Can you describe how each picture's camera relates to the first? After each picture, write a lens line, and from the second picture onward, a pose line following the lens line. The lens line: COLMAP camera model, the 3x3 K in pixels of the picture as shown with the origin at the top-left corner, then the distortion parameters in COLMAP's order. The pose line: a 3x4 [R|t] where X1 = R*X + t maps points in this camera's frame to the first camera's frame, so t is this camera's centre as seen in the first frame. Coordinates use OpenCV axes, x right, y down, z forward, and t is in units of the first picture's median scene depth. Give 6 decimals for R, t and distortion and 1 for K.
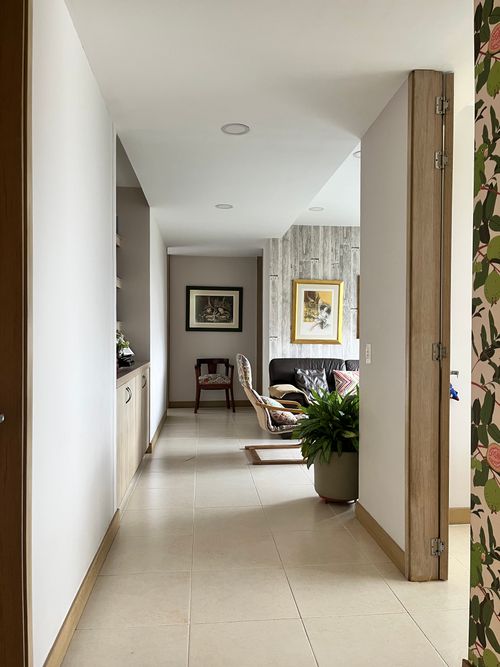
lens RADIAL K [[510.1, 0, 247.5], [0, 510.1, 338.8], [0, 0, 1]] dist [0.050166, -0.082012]
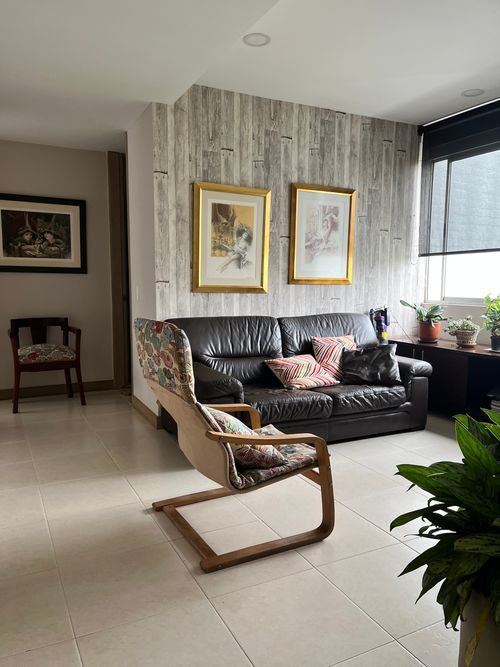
lens RADIAL K [[510.1, 0, 247.5], [0, 510.1, 338.8], [0, 0, 1]] dist [0.050166, -0.082012]
pose [[0.930238, -0.041613, 0.364591, -0.073454], [0.003598, 0.994536, 0.104332, 0.001044], [-0.366940, -0.095741, 0.925305, 0.417653]]
